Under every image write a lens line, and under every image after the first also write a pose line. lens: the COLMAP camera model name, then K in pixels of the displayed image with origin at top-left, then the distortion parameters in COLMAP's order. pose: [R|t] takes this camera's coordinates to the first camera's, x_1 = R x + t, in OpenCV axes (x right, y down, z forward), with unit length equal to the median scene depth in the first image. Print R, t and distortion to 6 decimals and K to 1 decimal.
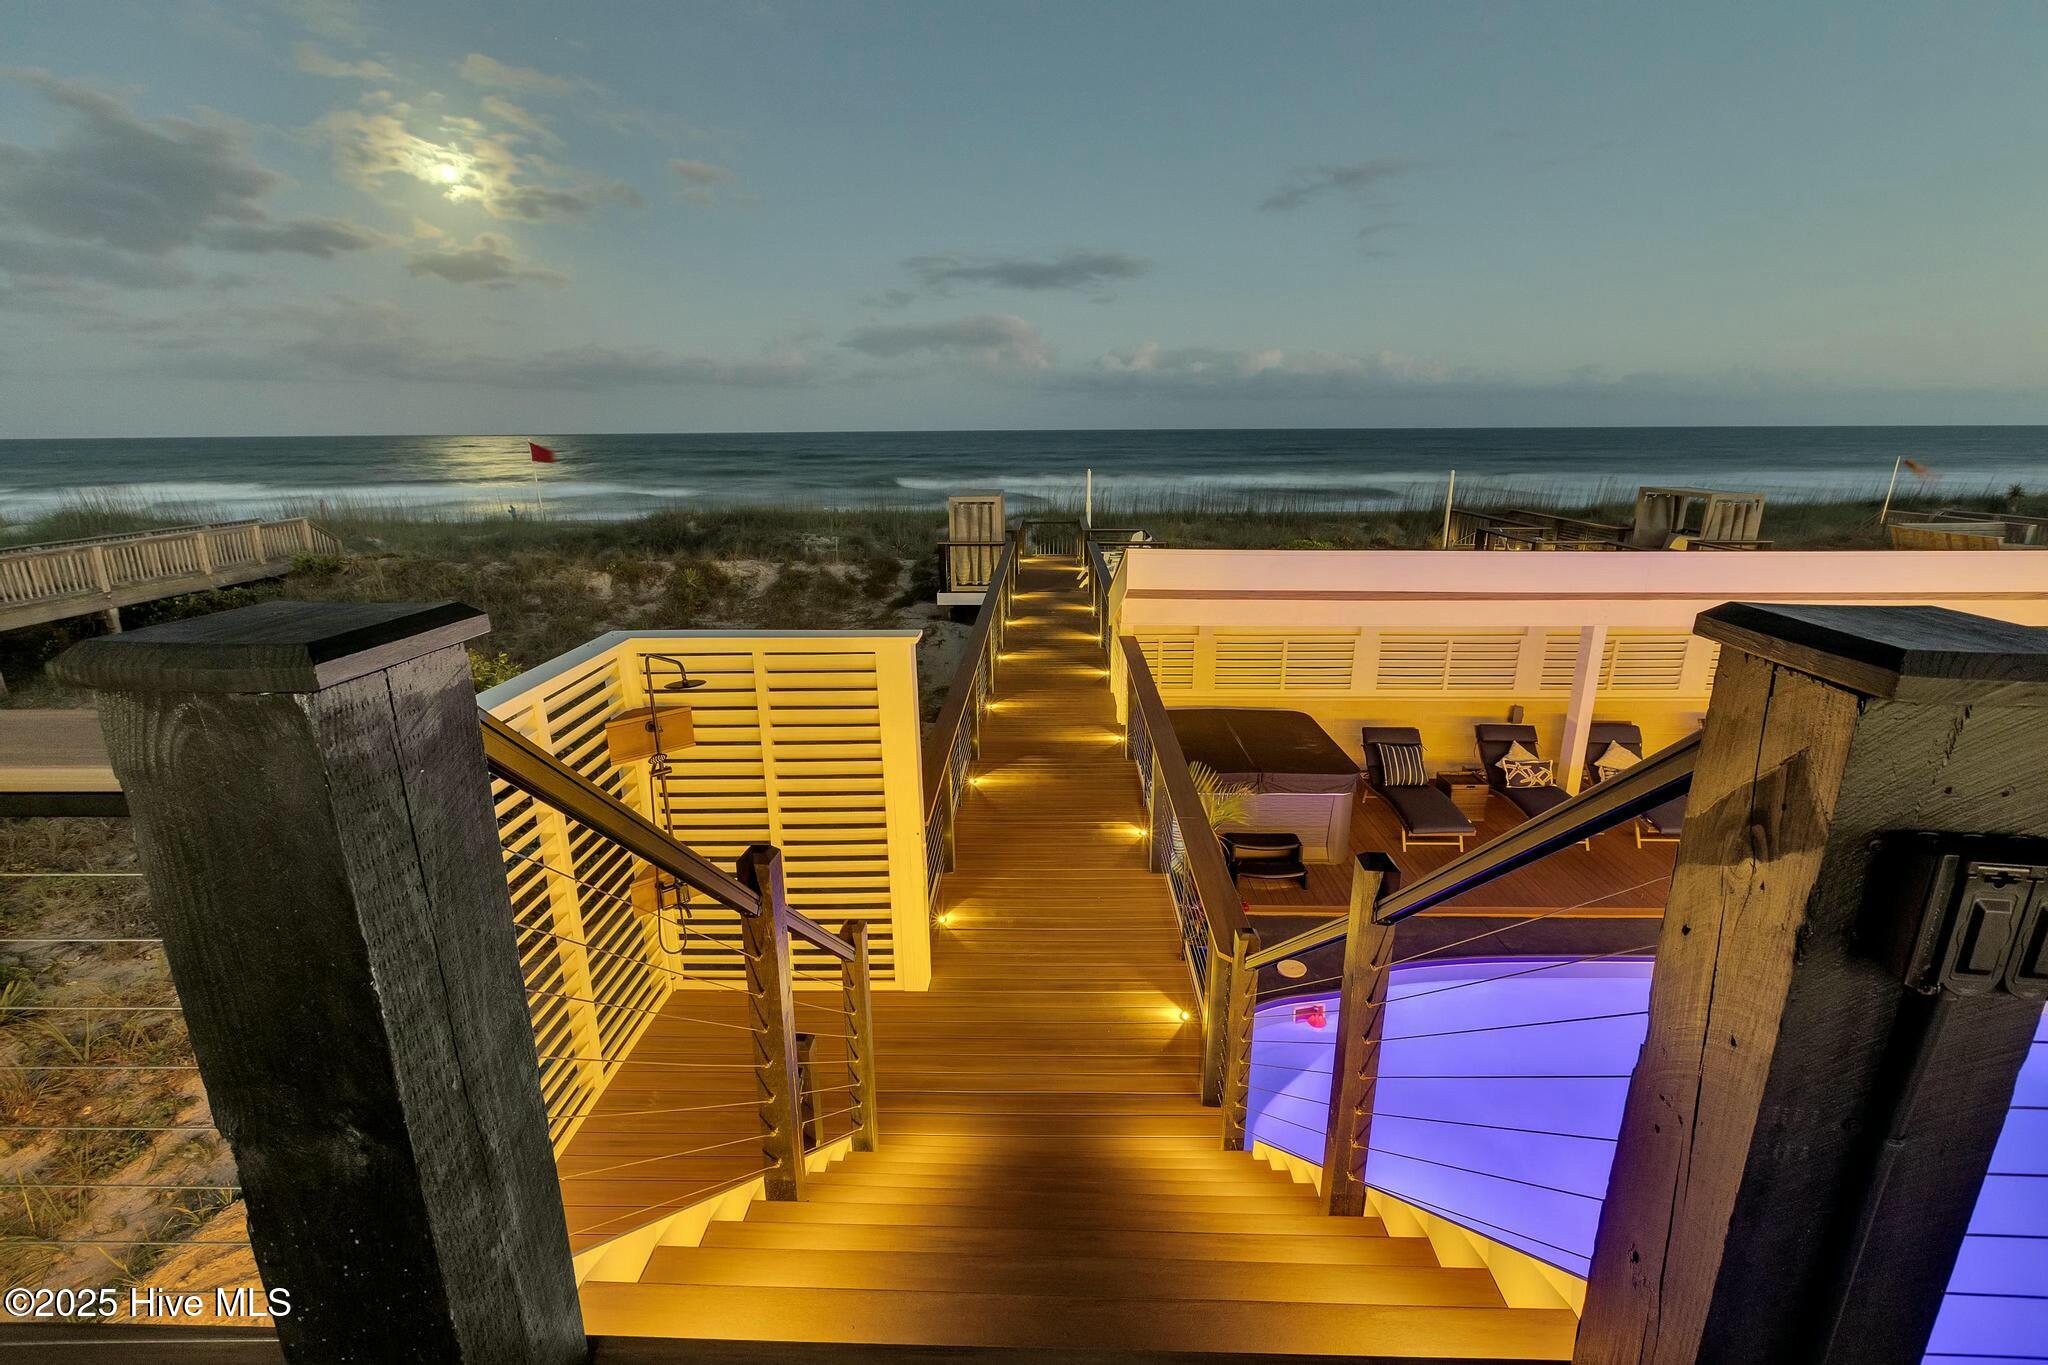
lens RADIAL K [[912.6, 0, 1032.2], [0, 912.6, 683.2], [0, 0, 1]] dist [0.000558, 0.000228]
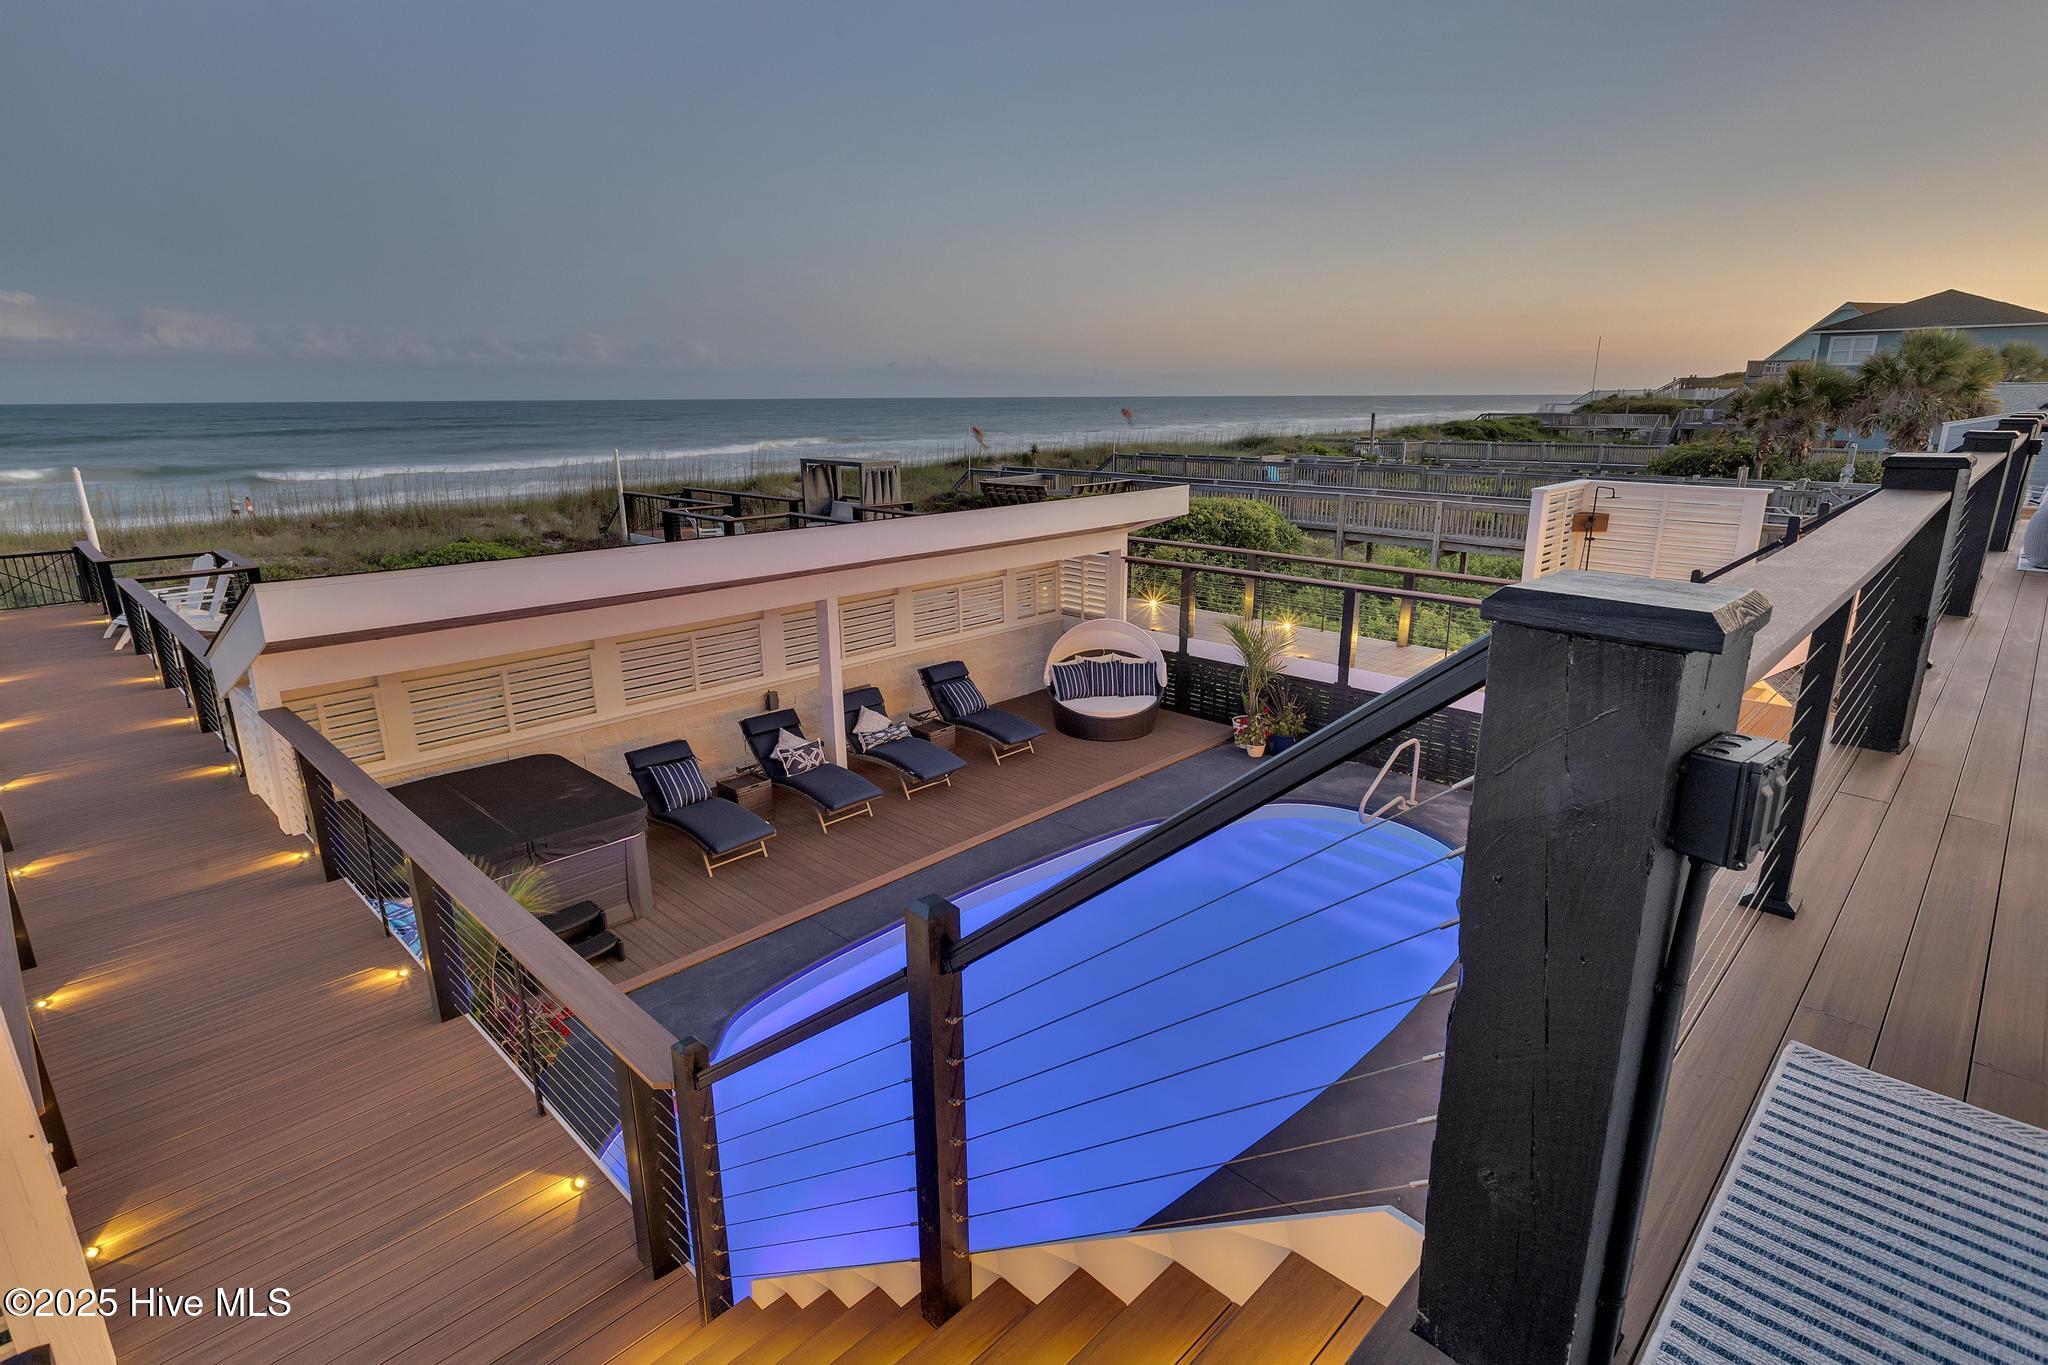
lens RADIAL K [[1027.6, 0, 1024.0], [0, 1027.6, 682.5], [0, 0, 1]] dist [0.001105, 0.001196]
pose [[0.683612, -0.198636, 0.702295, -0.049129], [0.202372, 0.976110, 0.079094, -0.017789], [-0.701228, 0.088055, 0.707479, 0.048598]]
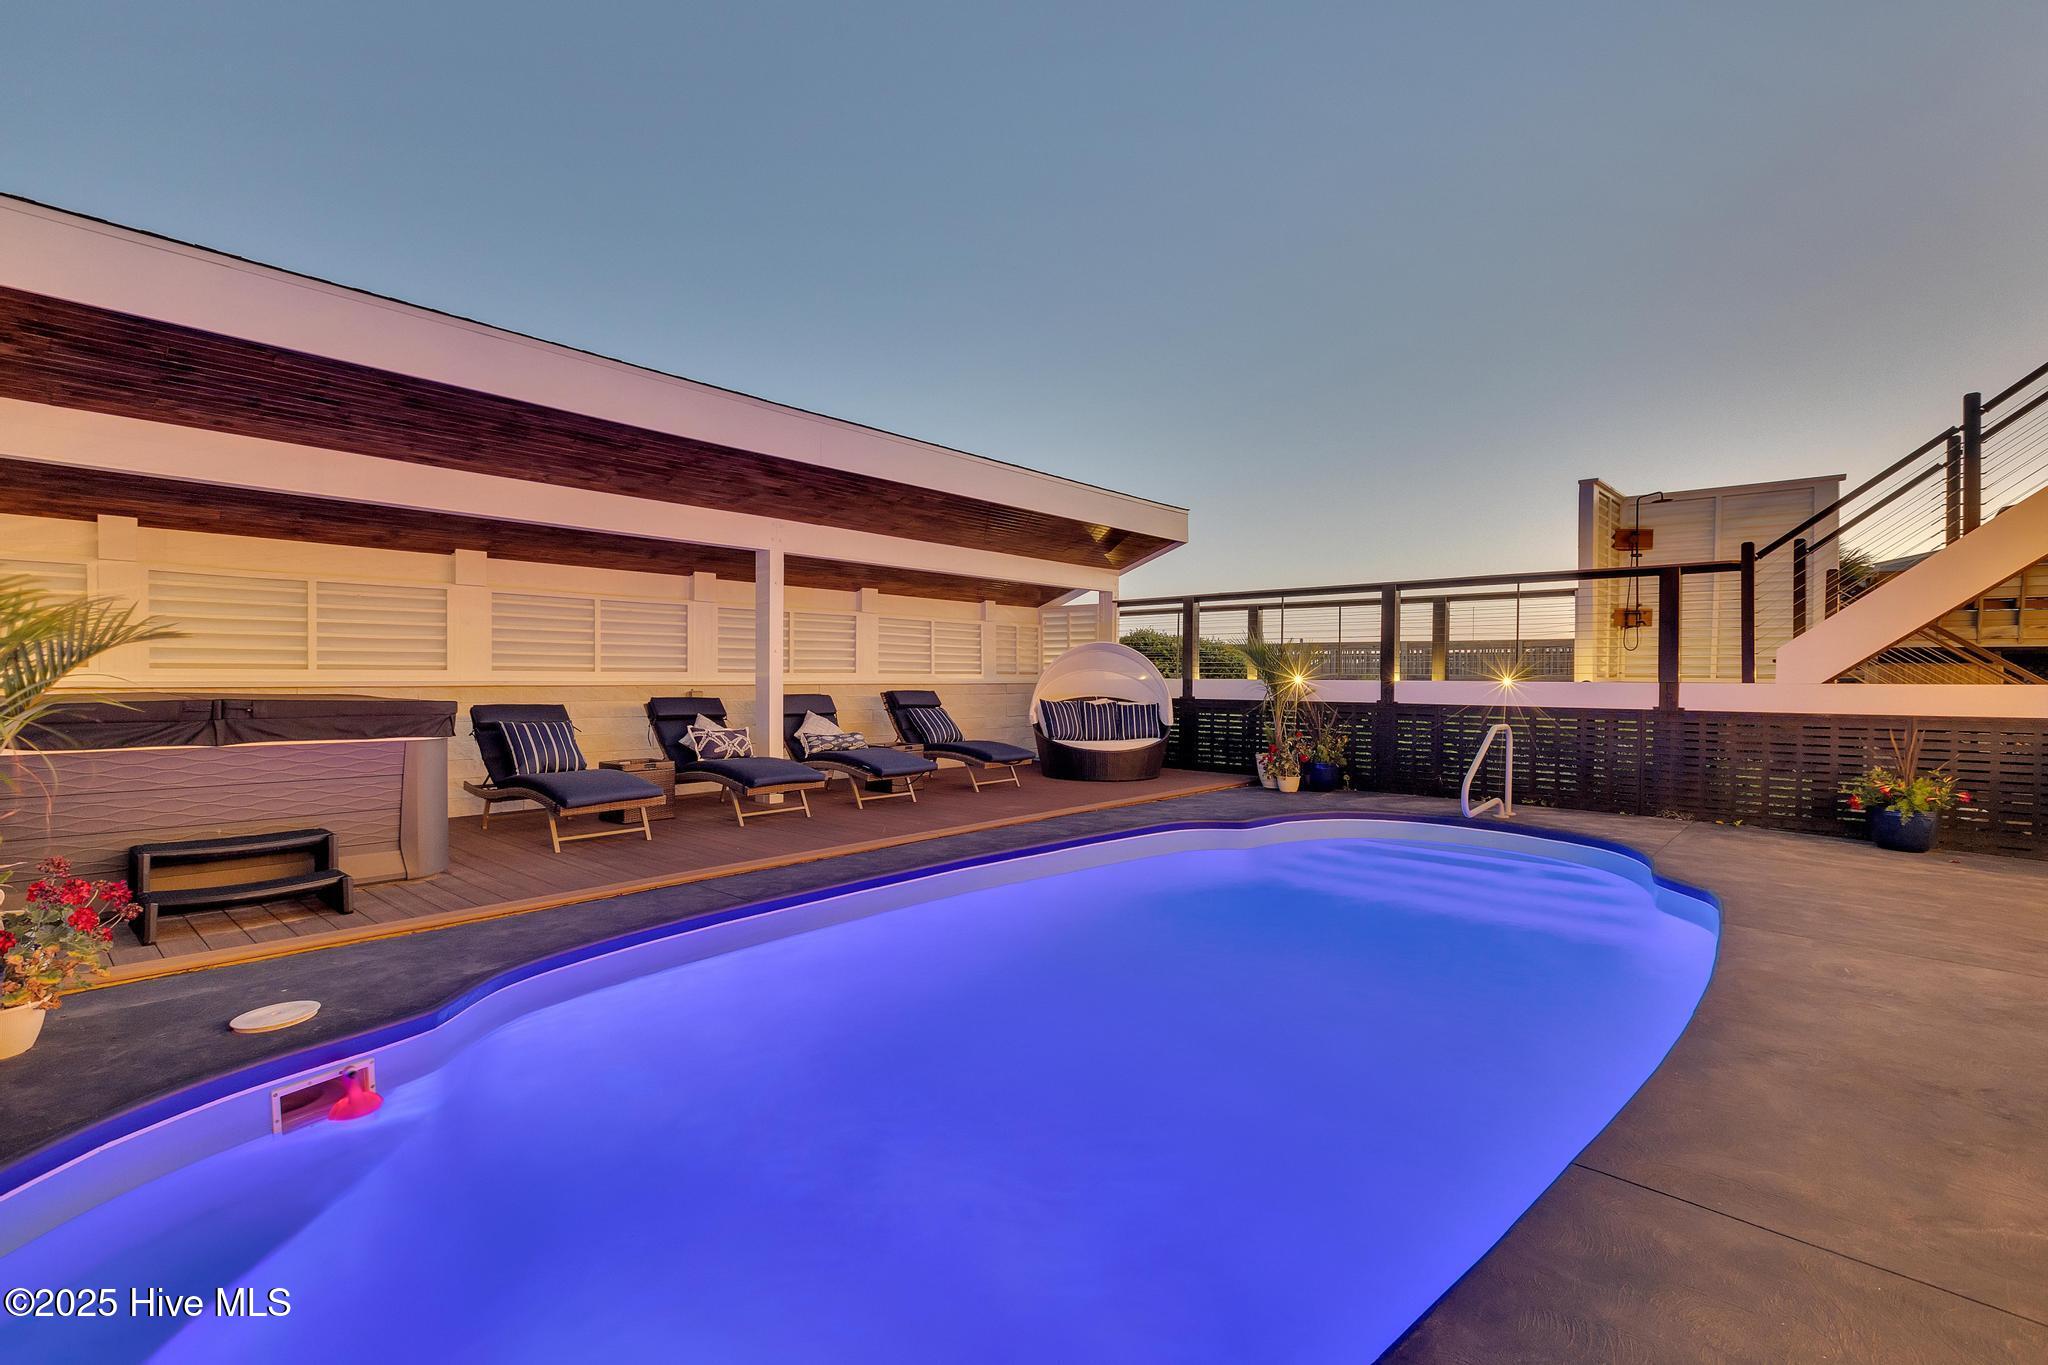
lens RADIAL K [[912.6, 0, 1032.2], [0, 912.6, 683.2], [0, 0, 1]] dist [0.000558, 0.000228]
pose [[0.645752, 0.003702, 0.763538, 0.135858], [0.194339, 0.966259, -0.169044, 0.221118], [-0.738402, 0.257546, 0.623244, 0.330657]]
